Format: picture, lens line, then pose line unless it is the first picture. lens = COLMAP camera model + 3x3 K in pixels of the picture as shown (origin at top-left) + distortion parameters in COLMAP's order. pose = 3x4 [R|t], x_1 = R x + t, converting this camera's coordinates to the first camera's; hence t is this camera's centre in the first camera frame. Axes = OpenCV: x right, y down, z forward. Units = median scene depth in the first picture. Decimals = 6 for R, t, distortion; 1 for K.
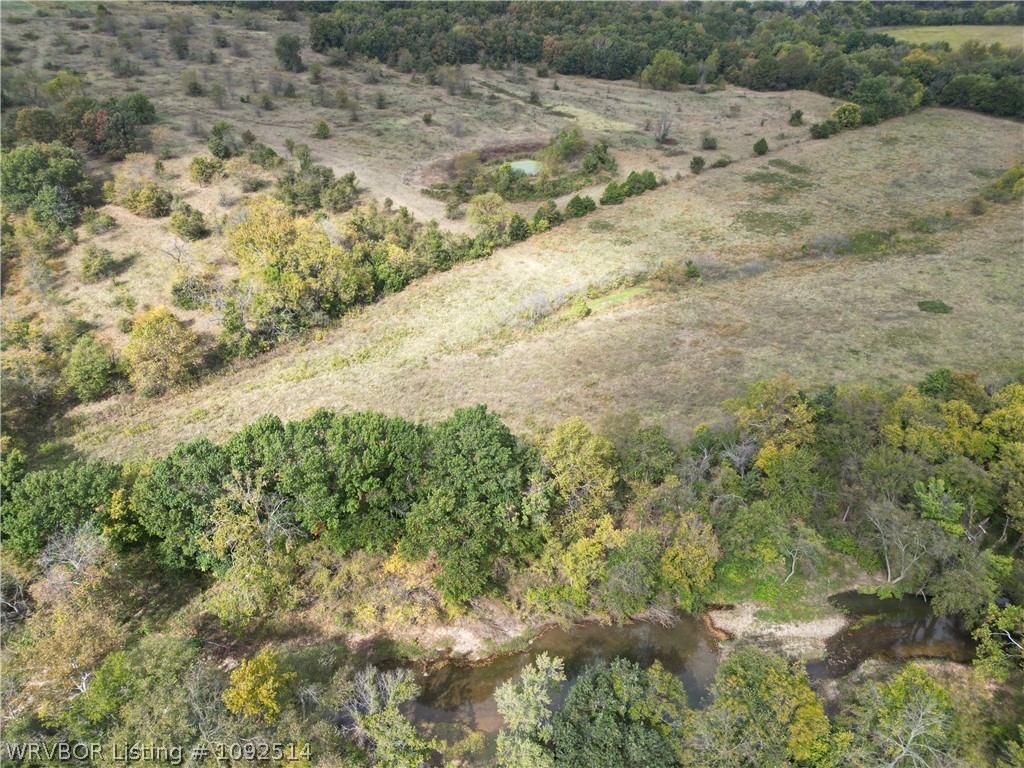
lens RADIAL K [[720.7, 0, 514.9], [0, 720.7, 381.5], [0, 0, 1]] dist [0.072536, -0.058208]
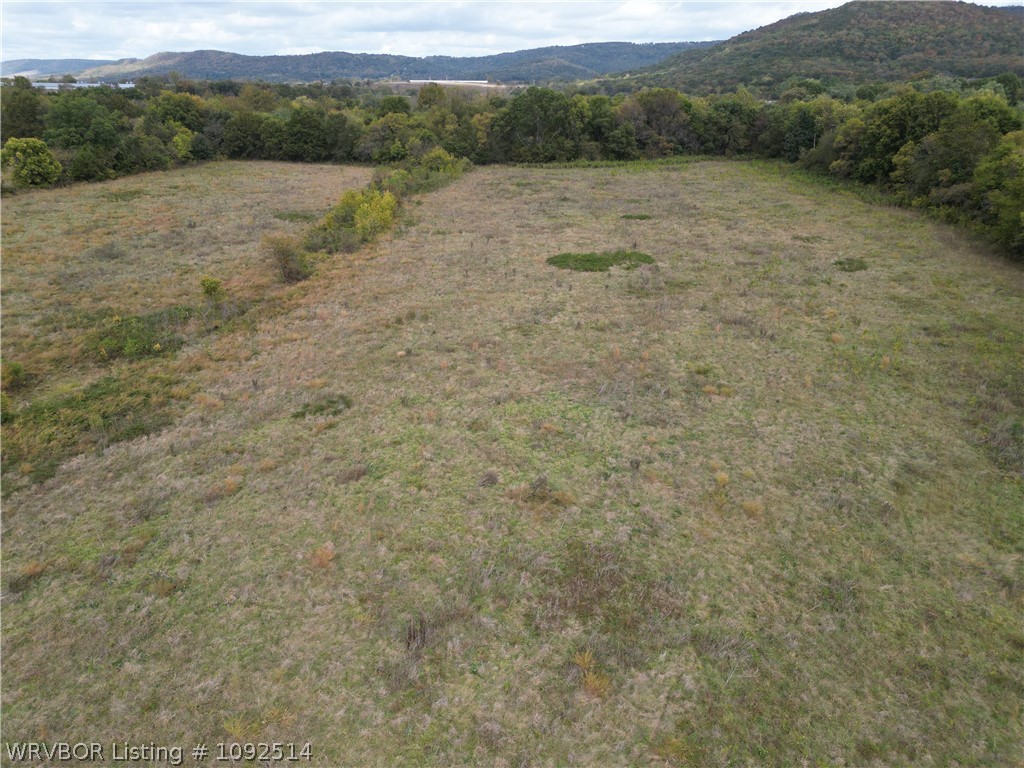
lens RADIAL K [[720.7, 0, 514.9], [0, 720.7, 381.5], [0, 0, 1]] dist [0.072536, -0.058208]
pose [[0.711284, -0.265990, 0.650634, 0.425975], [0.380817, 0.923843, -0.038633, -0.112914], [-0.590807, 0.275251, 0.758408, 0.623935]]
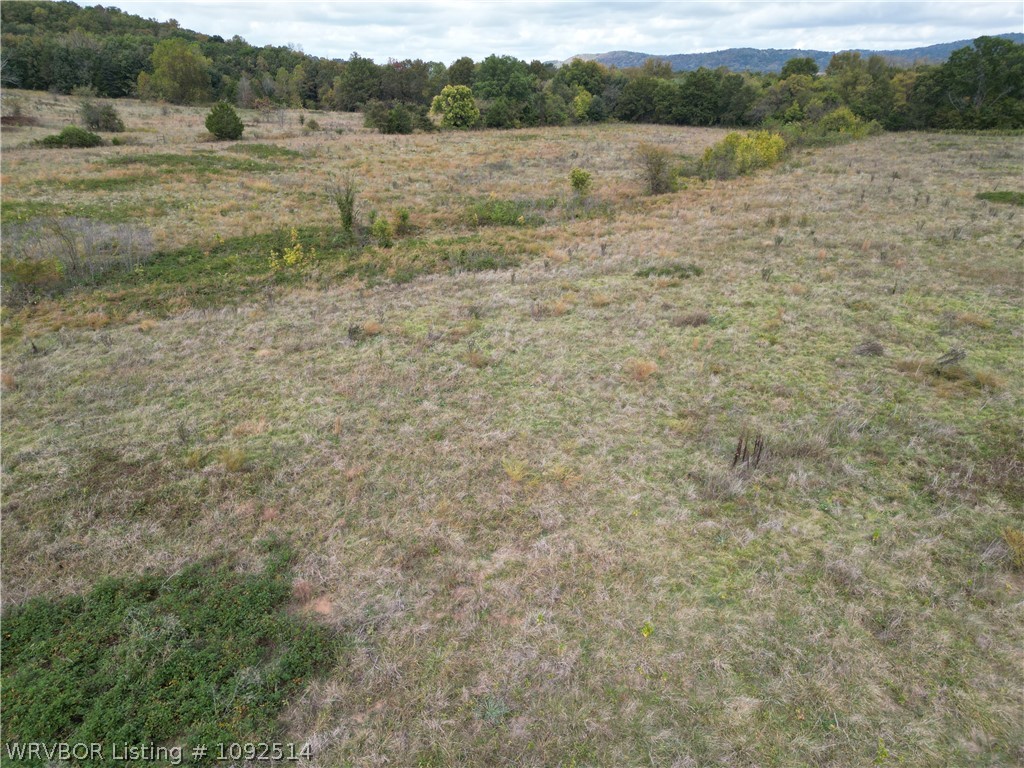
lens RADIAL K [[720.7, 0, 514.9], [0, 720.7, 381.5], [0, 0, 1]] dist [0.072536, -0.058208]
pose [[0.959684, -0.104088, 0.261100, 0.431480], [0.149983, 0.975245, -0.162487, -0.082387], [-0.237724, 0.195096, 0.951538, 0.656889]]
